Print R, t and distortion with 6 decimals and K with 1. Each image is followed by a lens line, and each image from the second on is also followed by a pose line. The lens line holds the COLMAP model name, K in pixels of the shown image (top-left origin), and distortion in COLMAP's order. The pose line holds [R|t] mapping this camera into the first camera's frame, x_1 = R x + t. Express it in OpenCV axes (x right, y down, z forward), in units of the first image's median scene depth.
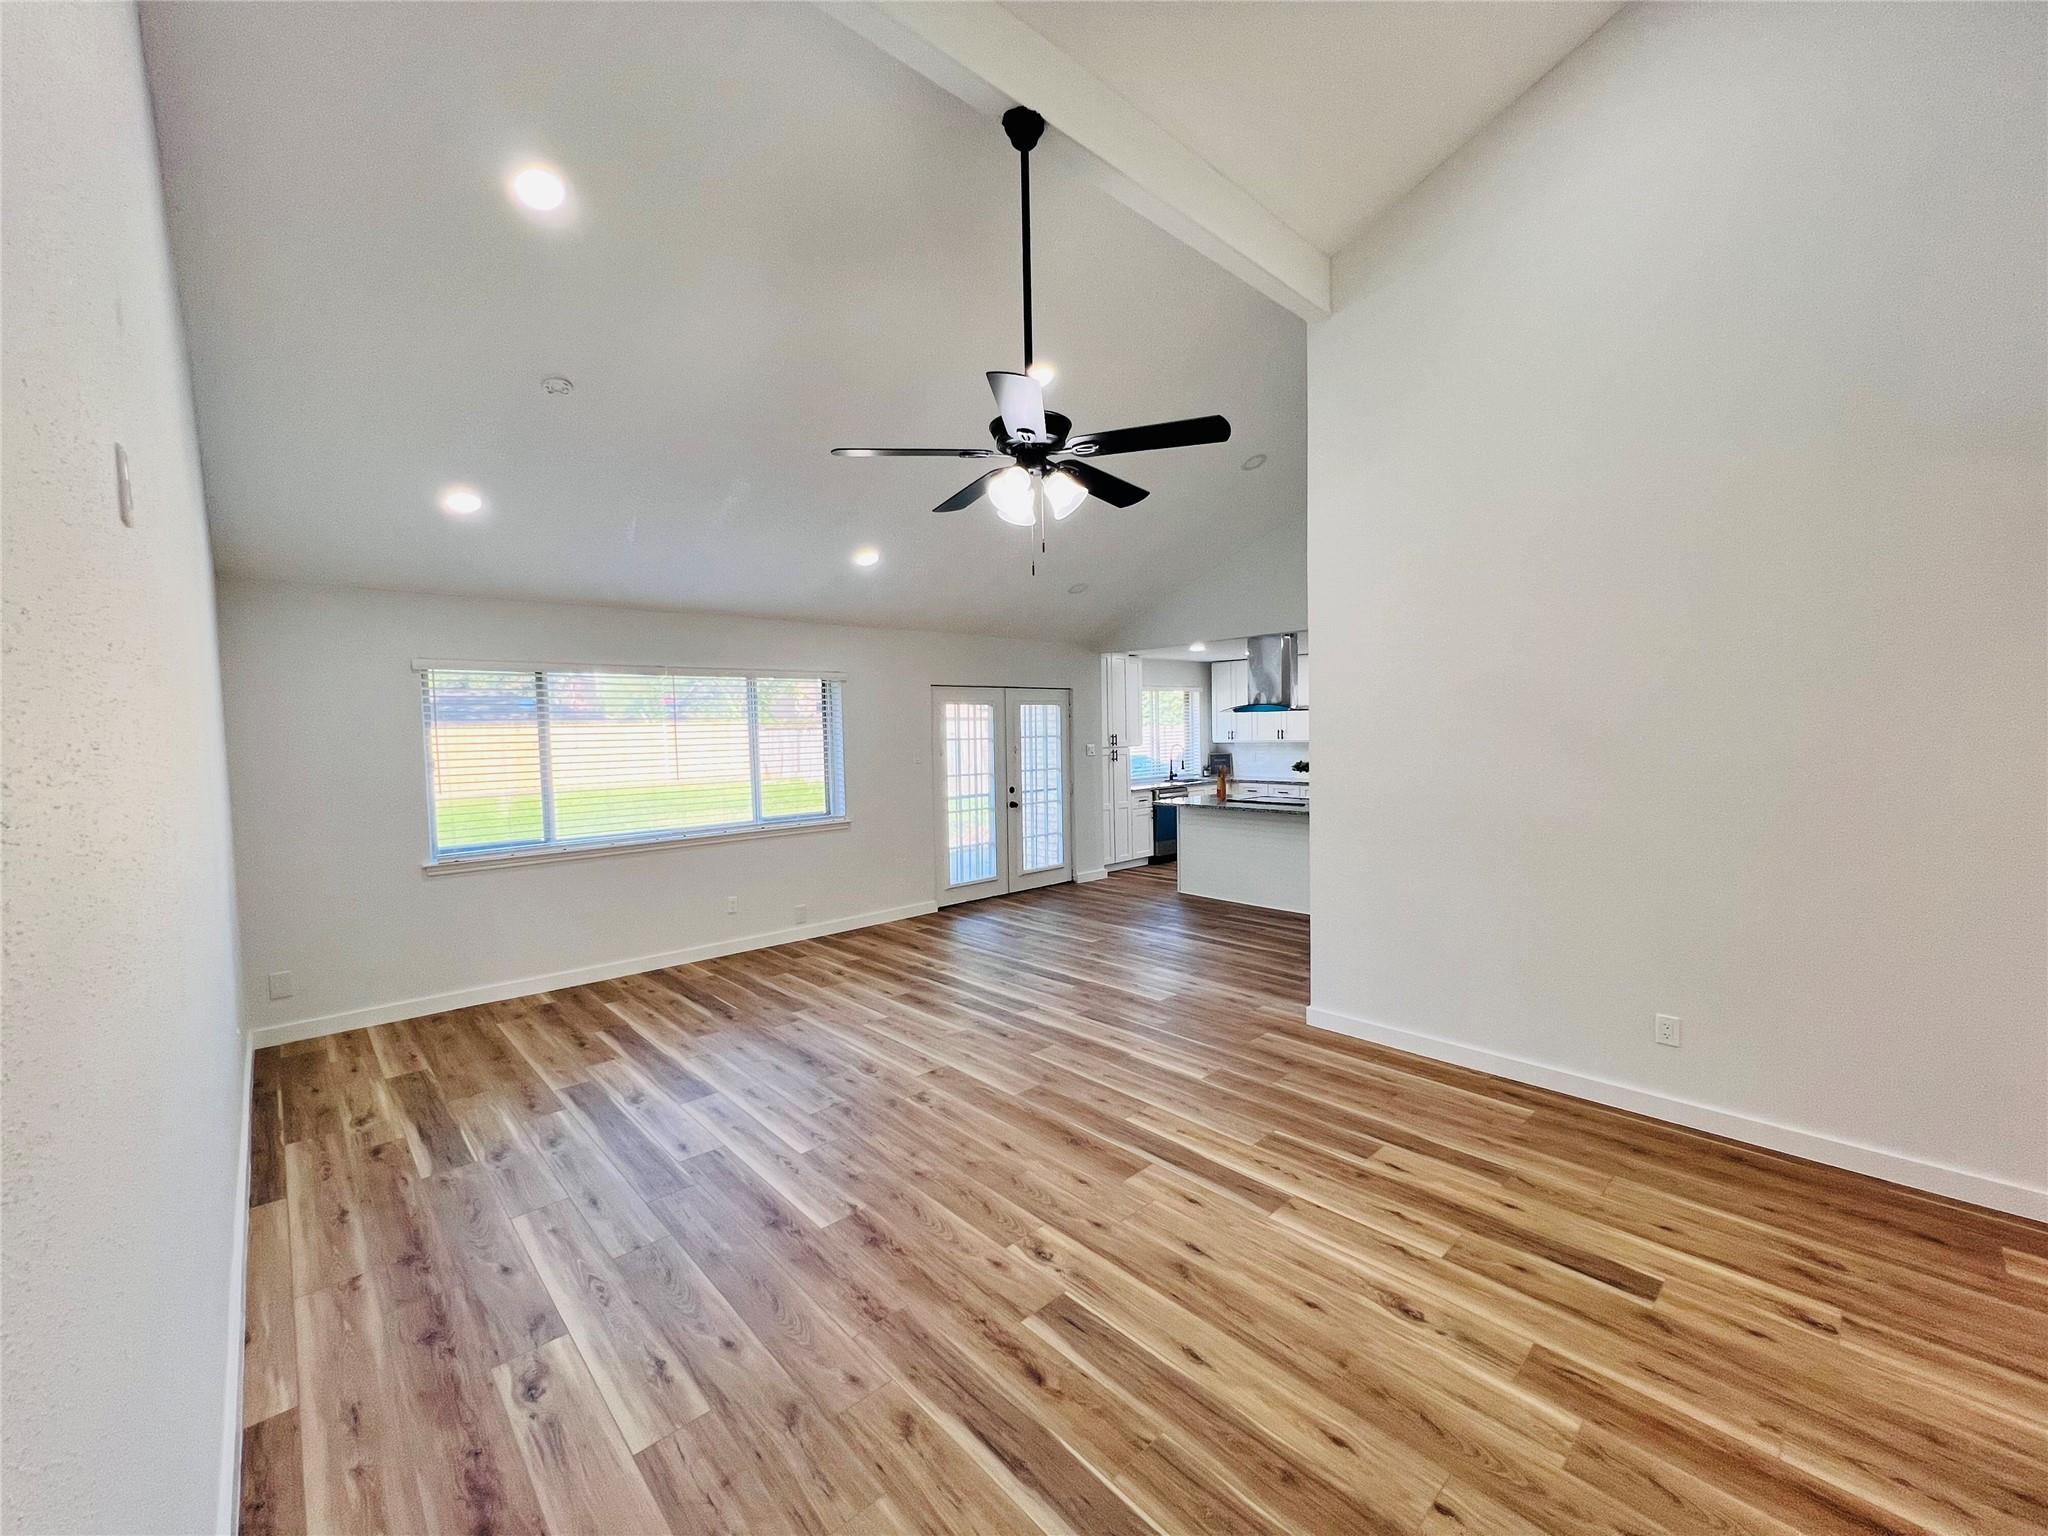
lens RADIAL K [[818.4, 0, 1024.2], [0, 818.4, 772.9], [0, 0, 1]] dist [-0.004573, 0.000828]
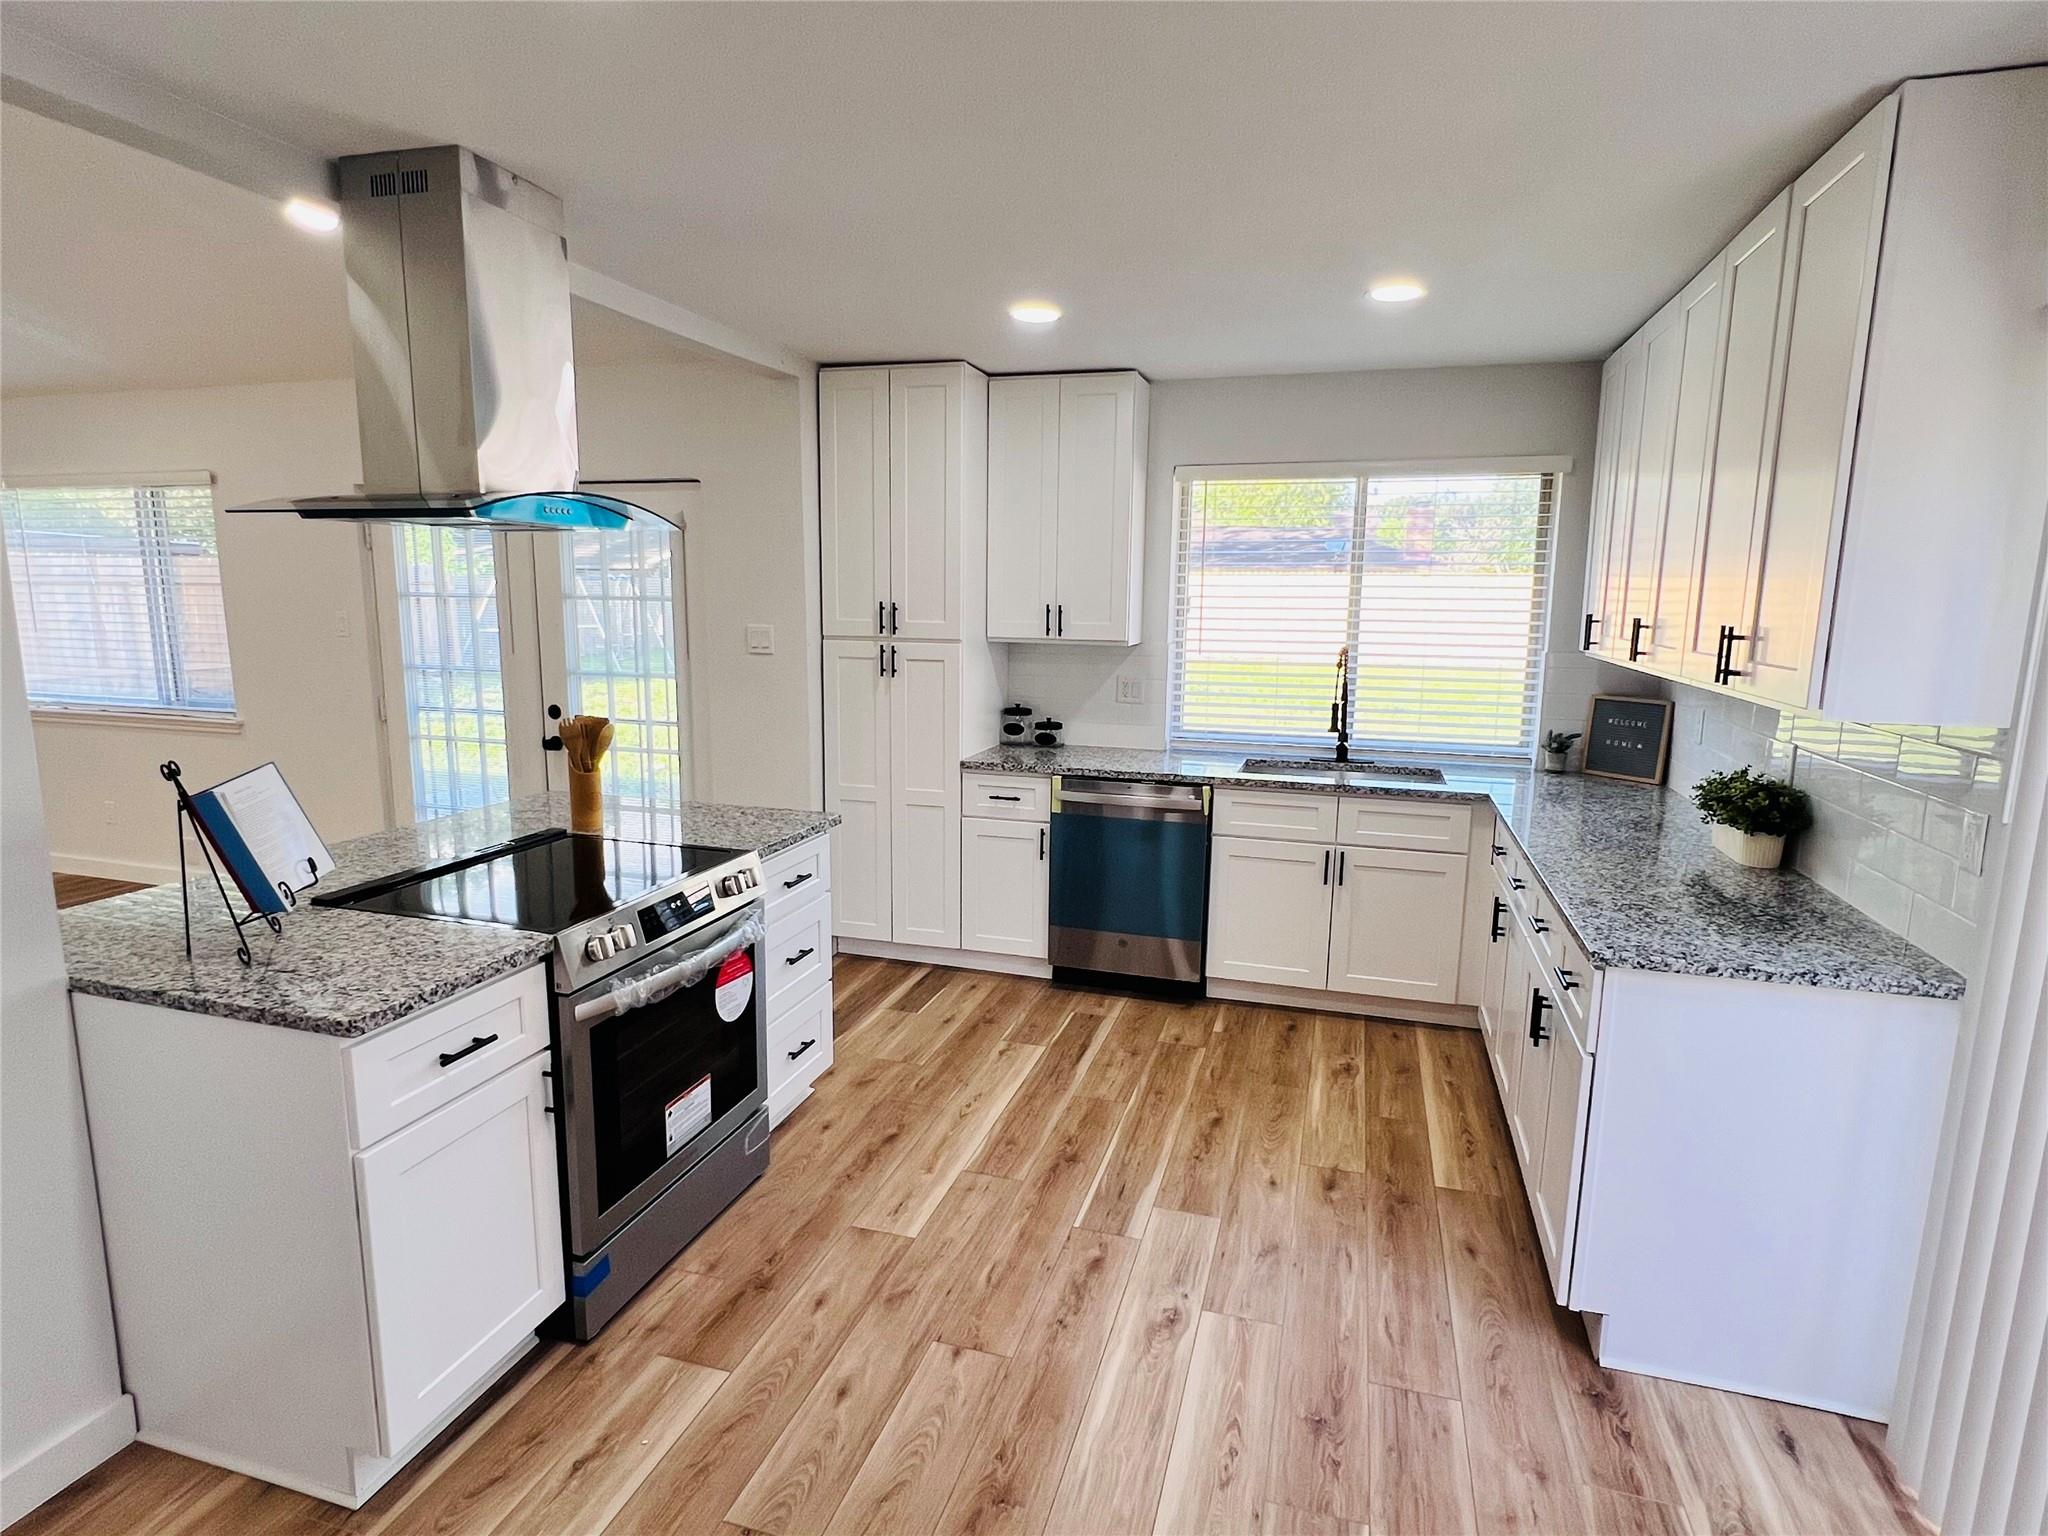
lens RADIAL K [[1100.4, 0, 1011.7], [0, 1100.4, 775.8], [0, 0, 1]] dist [-0.001736, -0.000431]
pose [[0.492847, 0.172016, -0.852943, 1.608904], [-0.068577, 0.984894, 0.159001, -0.149001], [0.867409, -0.019871, 0.497199, 2.272923]]
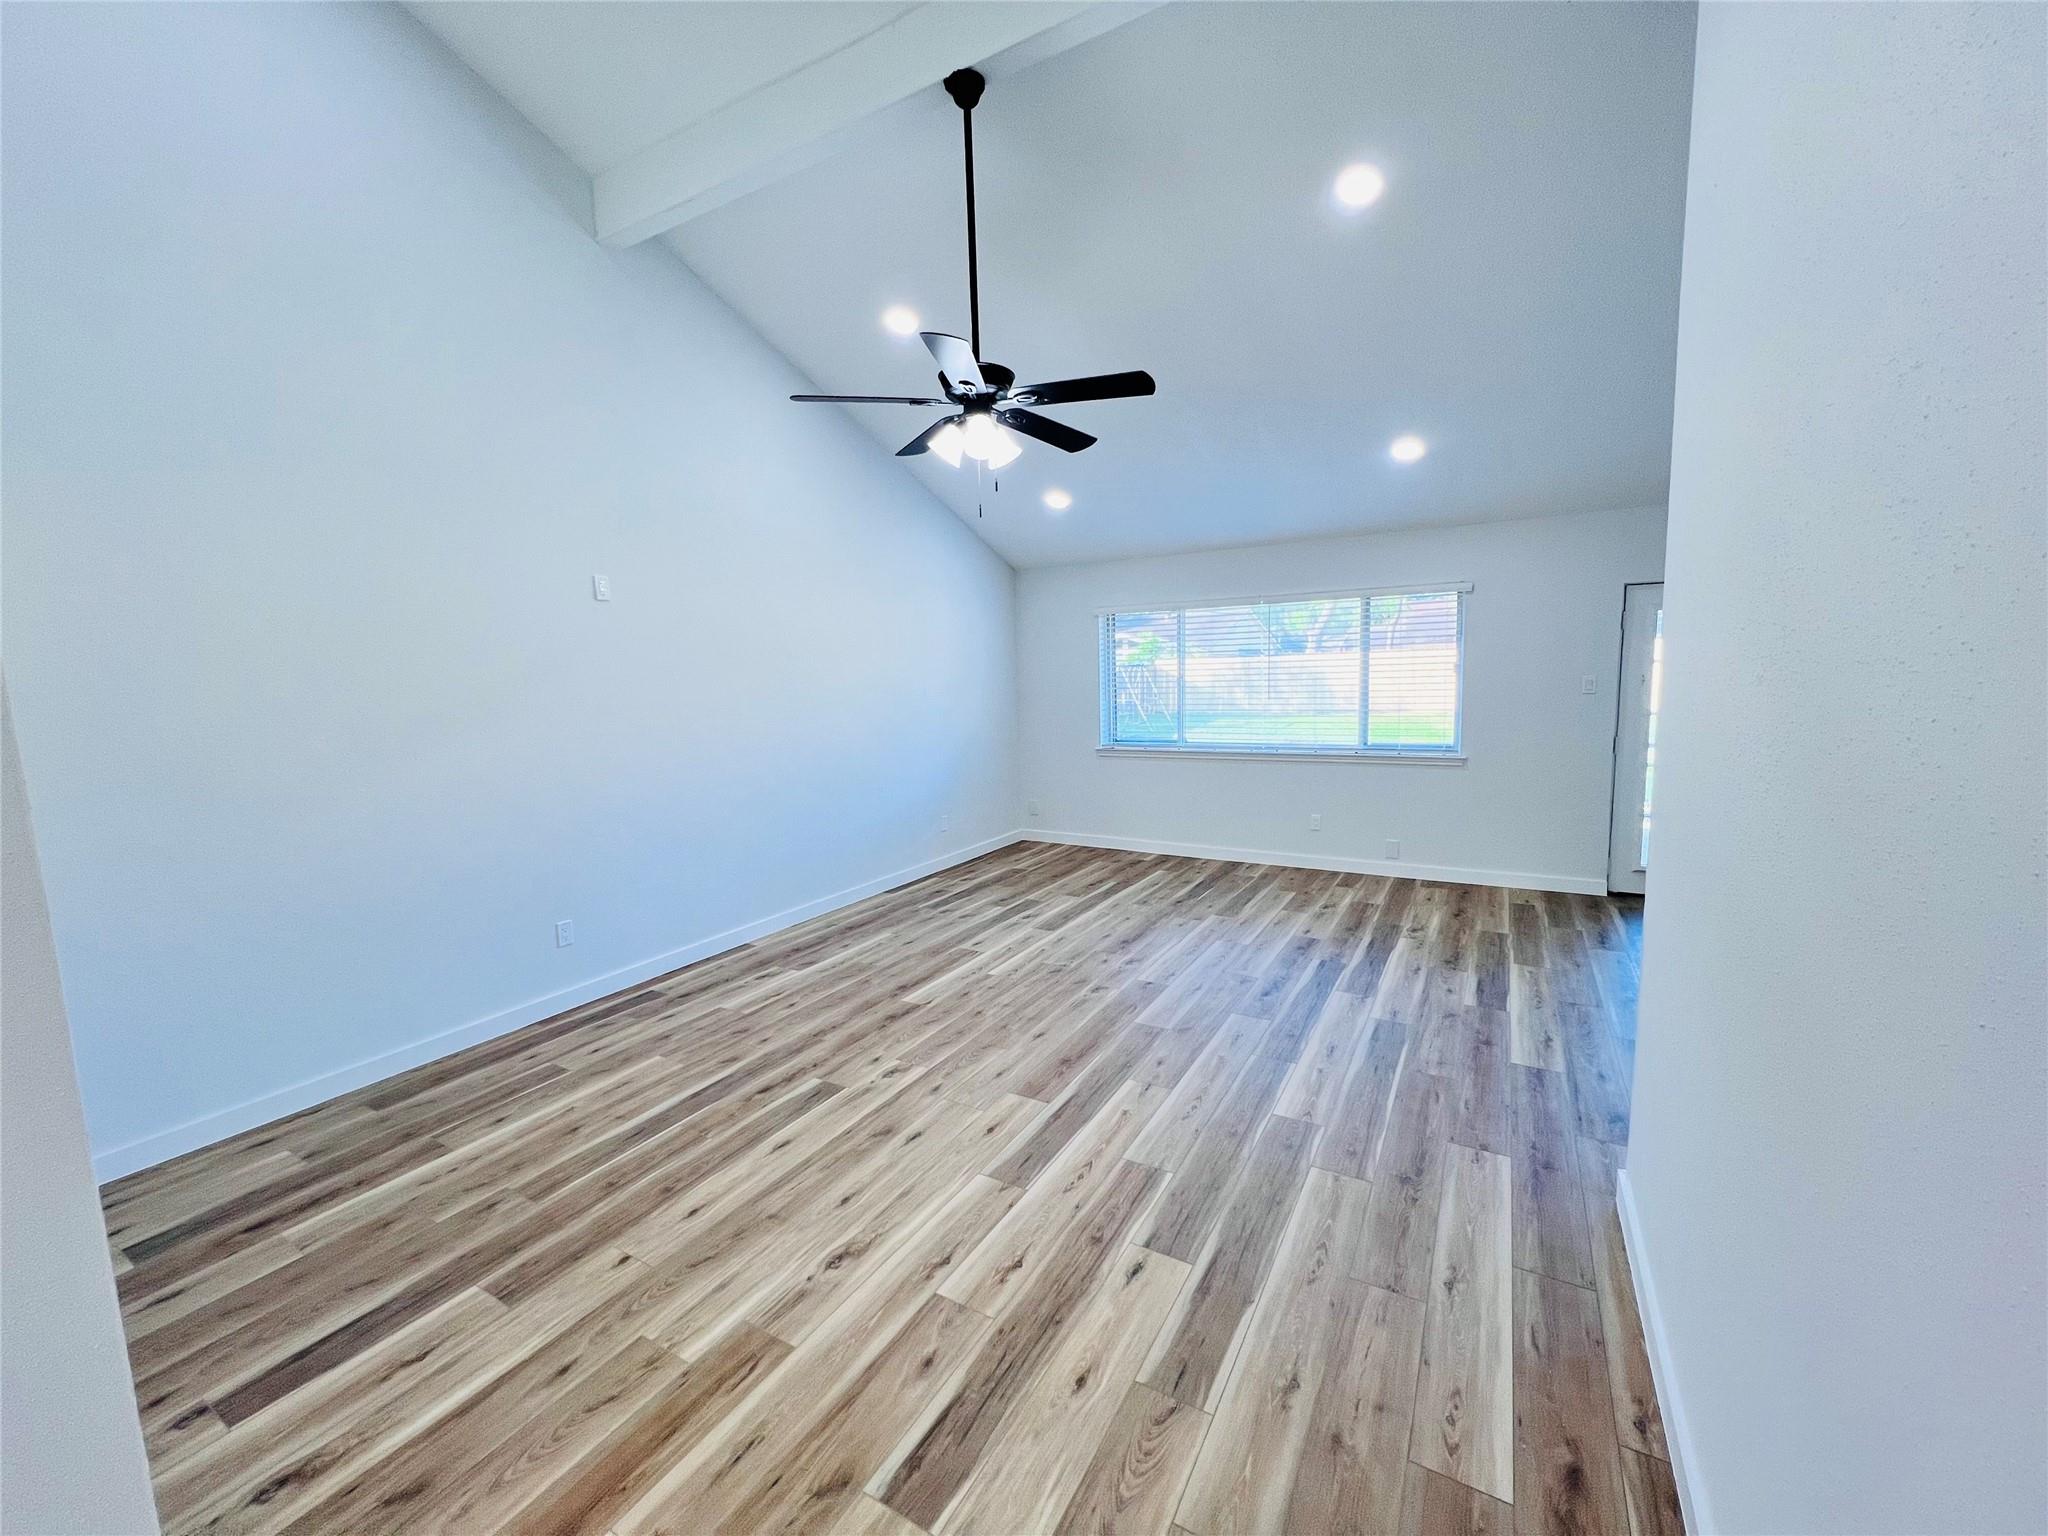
lens RADIAL K [[818.4, 0, 1025.2], [0, 818.4, 776.7], [0, 0, 1]] dist [-0.004573, 0.000828]
pose [[0.293564, 0.133075, -0.946632, 0.965106], [-0.031269, 0.991070, 0.129625, -0.037463], [0.955428, -0.008453, 0.295104, 0.641573]]
